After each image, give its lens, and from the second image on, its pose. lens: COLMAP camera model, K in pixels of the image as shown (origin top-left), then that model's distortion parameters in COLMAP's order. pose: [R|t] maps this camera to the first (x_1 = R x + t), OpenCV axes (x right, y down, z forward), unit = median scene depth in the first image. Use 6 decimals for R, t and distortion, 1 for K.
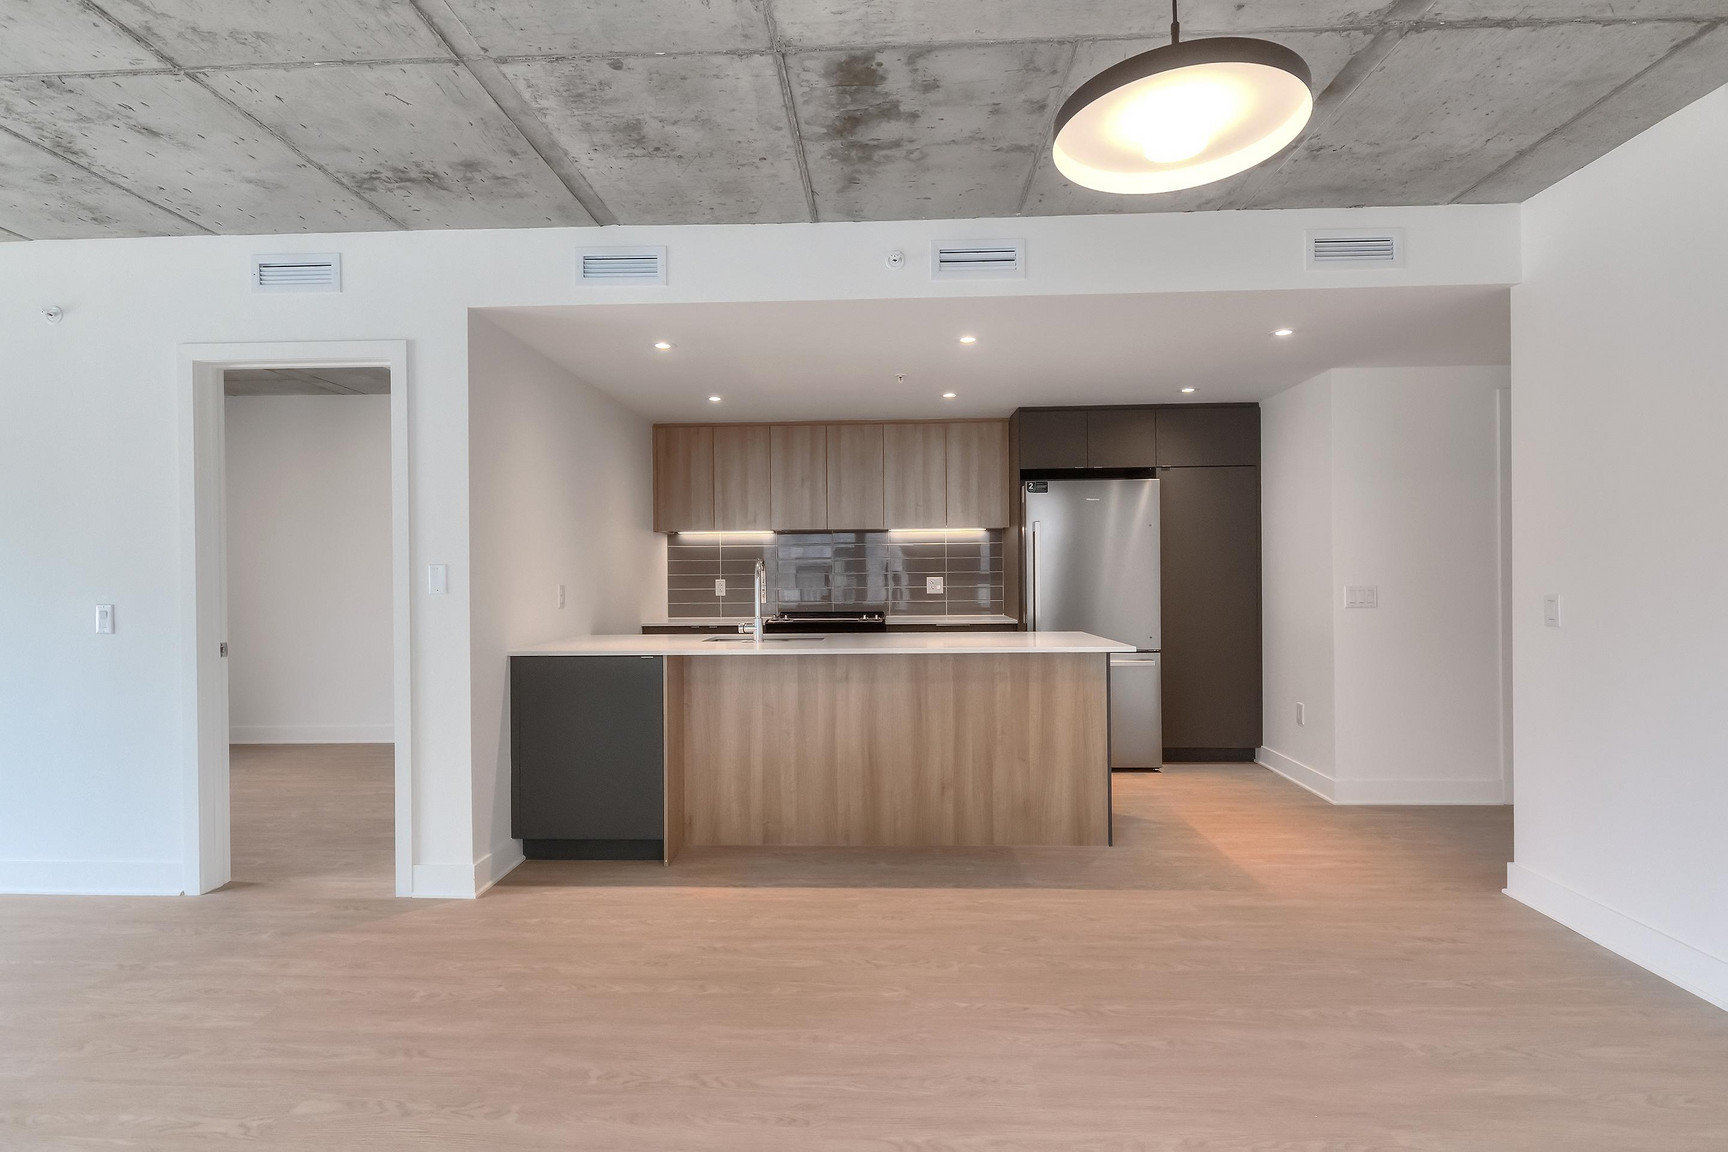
lens RADIAL K [[818.3, 0, 864.0], [0, 818.3, 576.0], [0, 0, 1]] dist [0.017457, -0.009380]
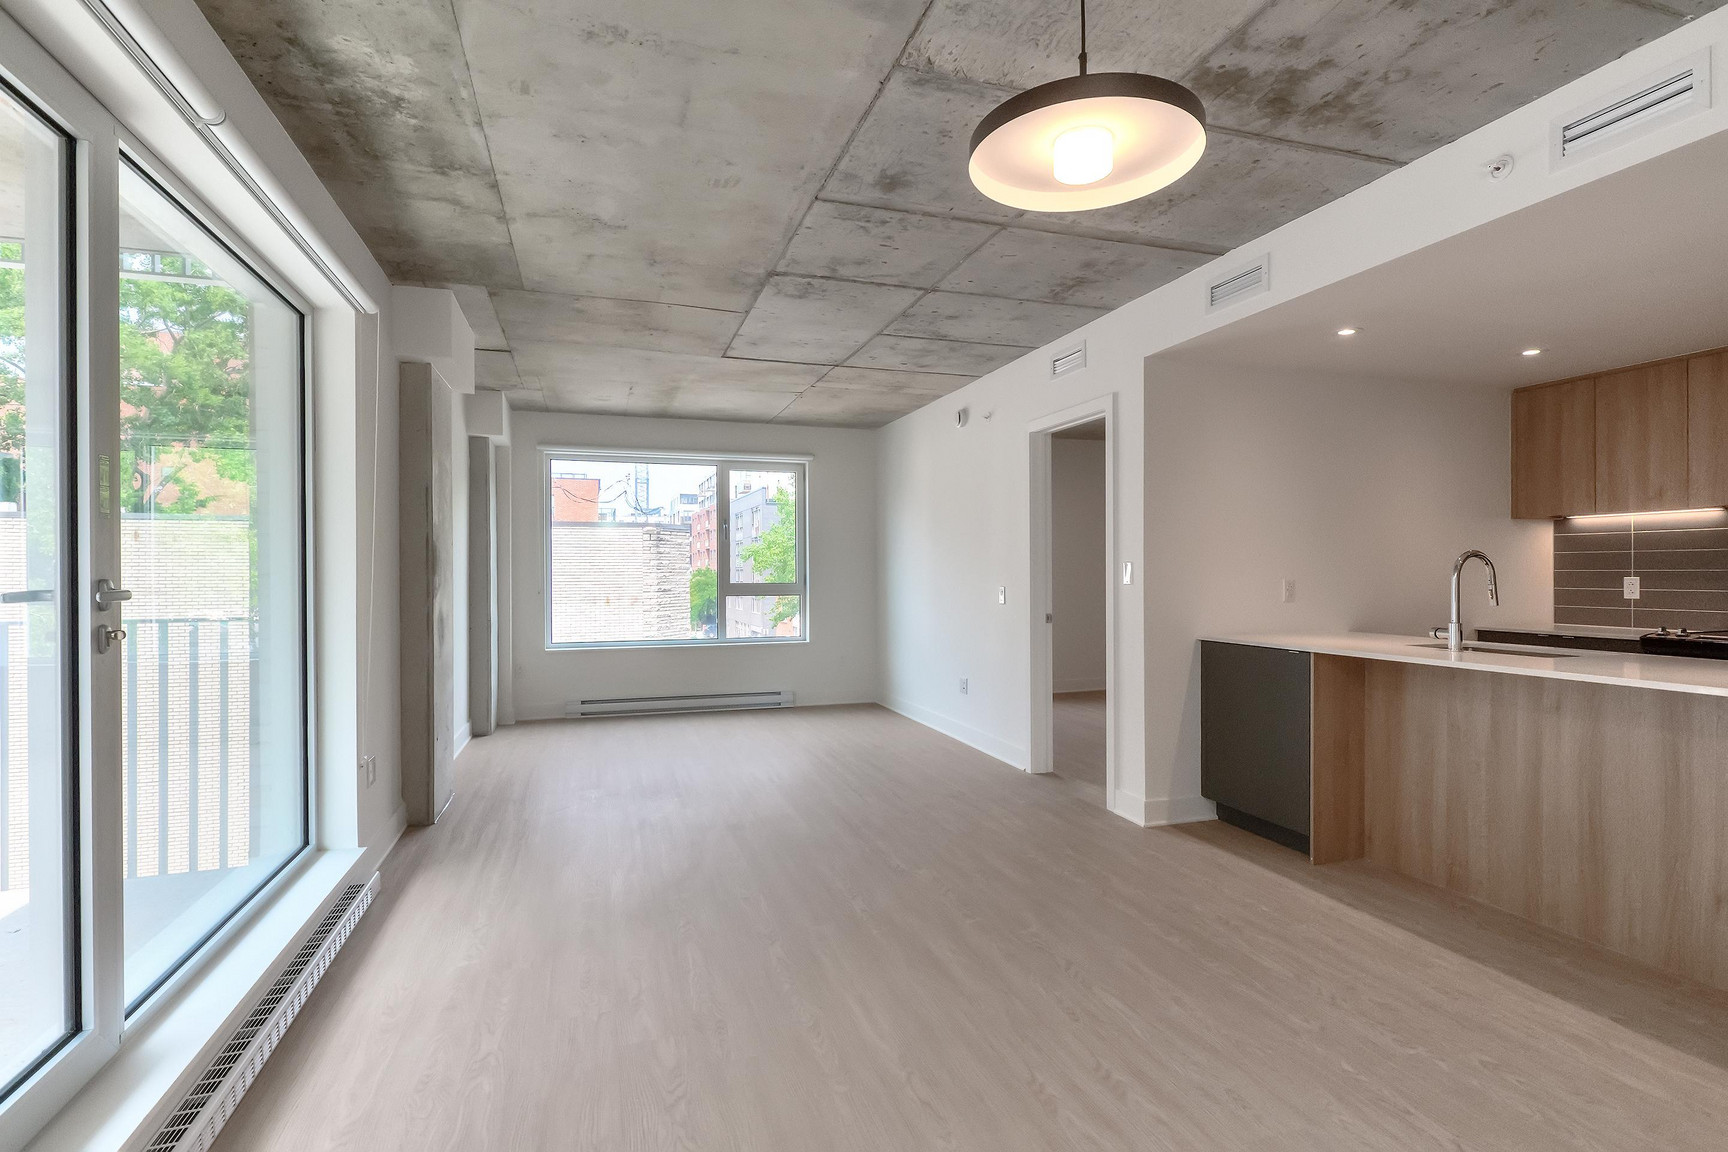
lens RADIAL K [[818.3, 0, 864.0], [0, 818.3, 576.0], [0, 0, 1]] dist [0.017457, -0.009380]
pose [[0.355896, 0.012288, -0.934445, 0.533345], [-0.004034, 0.999924, 0.011613, -0.004934], [0.934517, -0.000364, 0.355919, 0.150685]]
